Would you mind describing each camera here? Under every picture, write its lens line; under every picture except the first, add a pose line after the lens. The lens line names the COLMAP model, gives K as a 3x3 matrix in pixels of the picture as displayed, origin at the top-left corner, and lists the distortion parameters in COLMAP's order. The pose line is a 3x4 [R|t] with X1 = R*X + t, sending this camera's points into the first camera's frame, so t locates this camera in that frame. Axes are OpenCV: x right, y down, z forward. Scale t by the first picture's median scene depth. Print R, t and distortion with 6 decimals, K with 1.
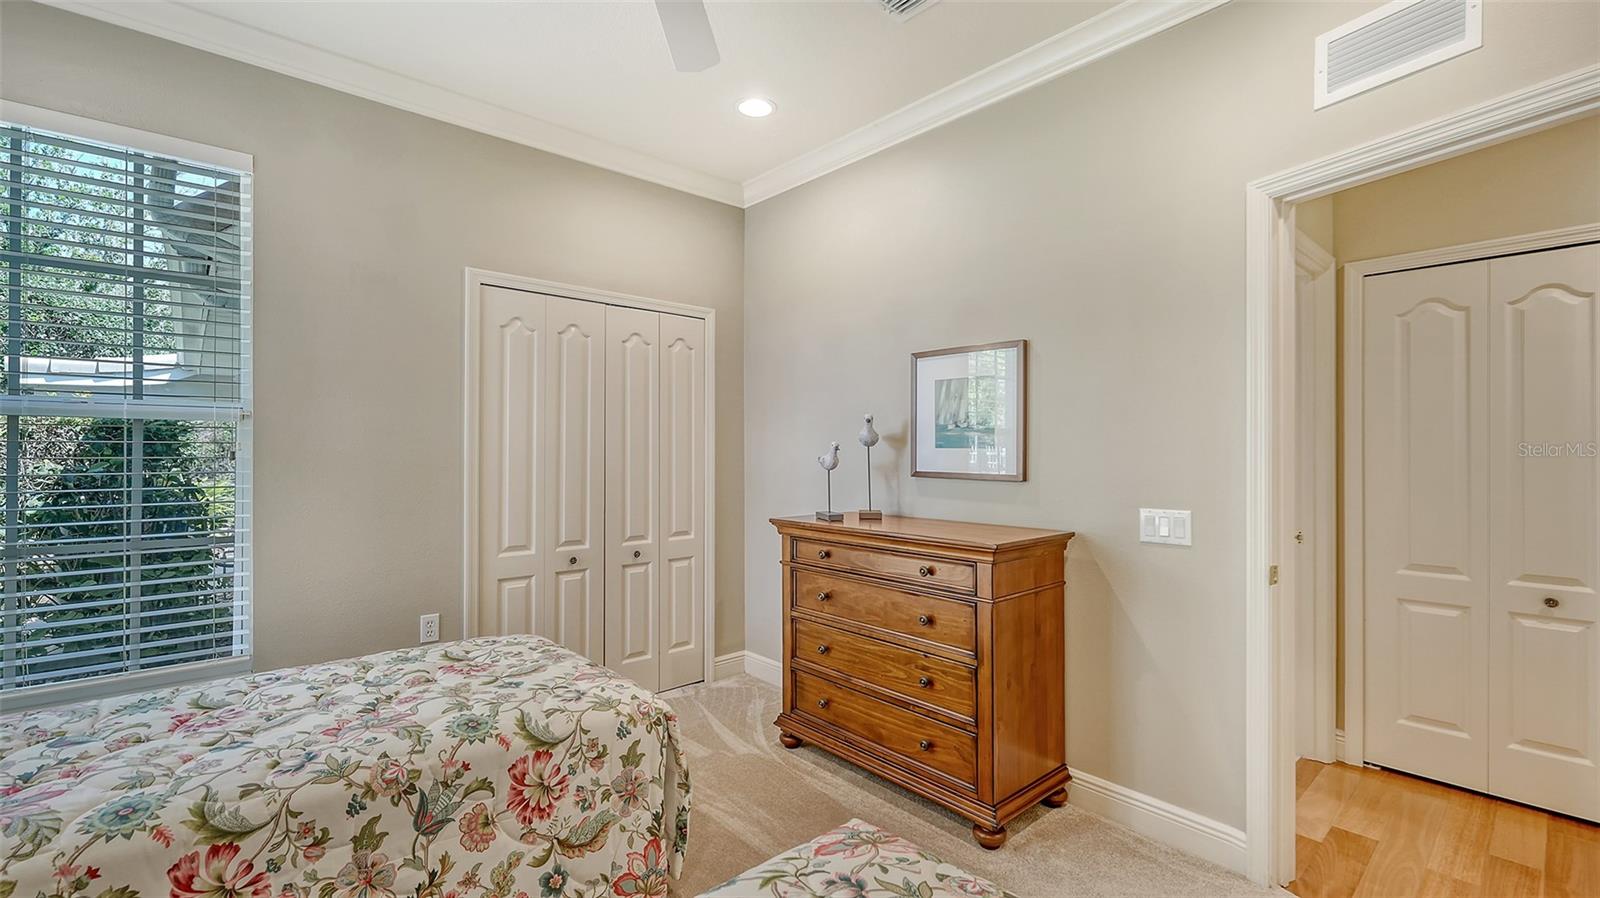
lens RADIAL K [[700.5, 0, 786.8], [0, 700.5, 449.8], [0, 0, 1]] dist [0.014974, -0.001106]
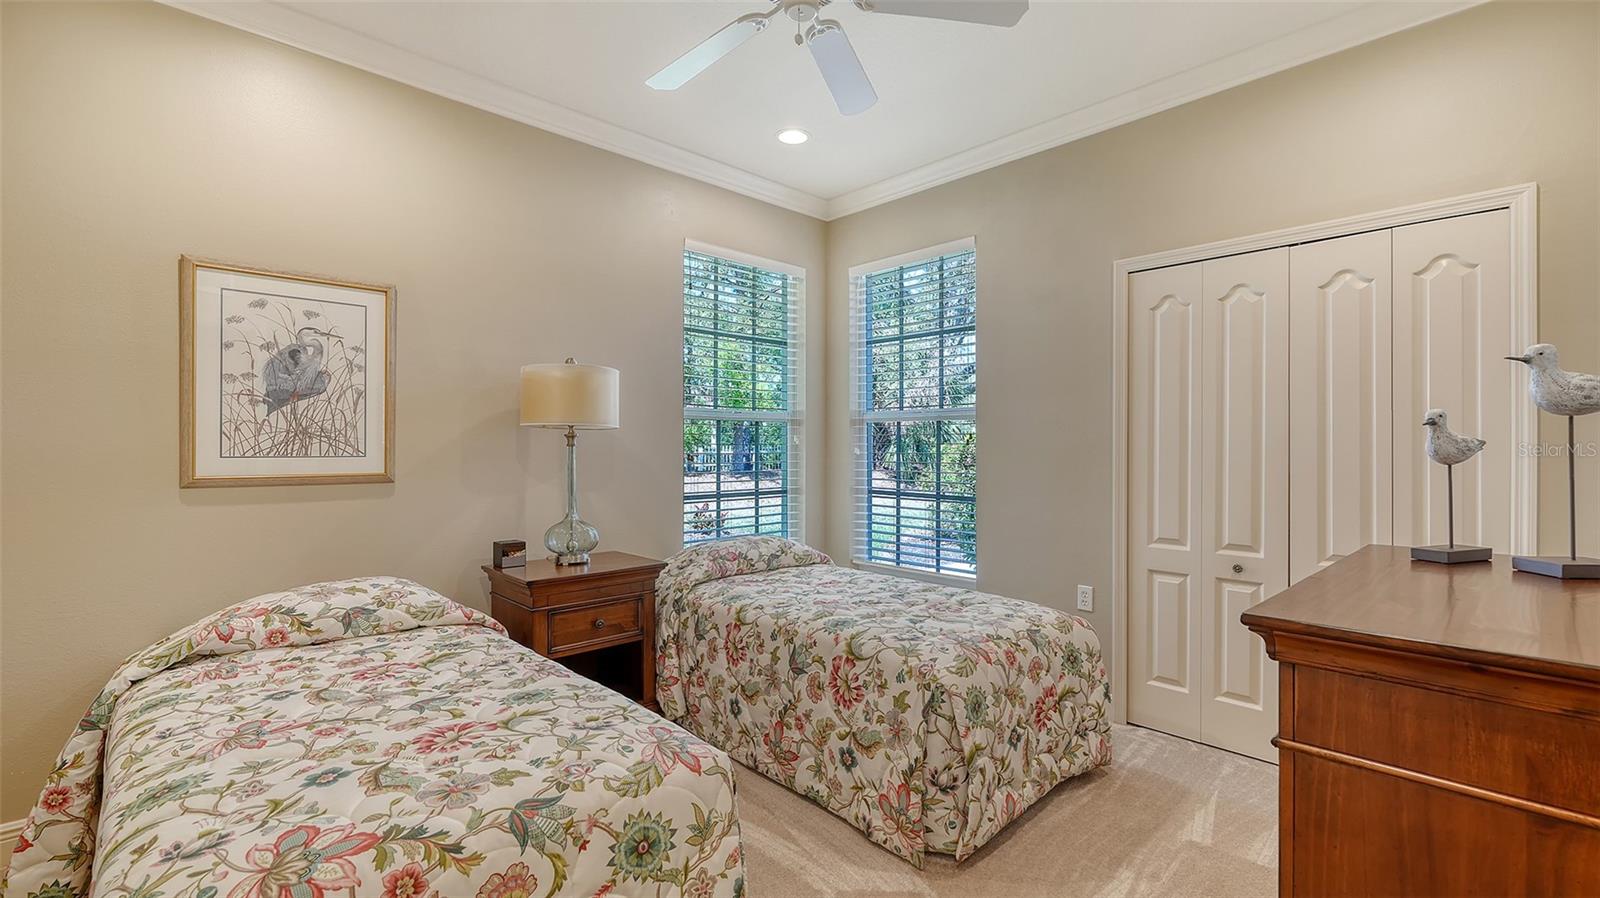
lens RADIAL K [[700.5, 0, 786.5], [0, 700.5, 440.4], [0, 0, 1]] dist [0.014974, -0.001106]
pose [[0.021833, -0.003796, -0.999754, 0.936068], [0.000345, 0.999993, -0.003790, 0.016010], [0.999762, -0.000262, 0.021834, 0.804618]]
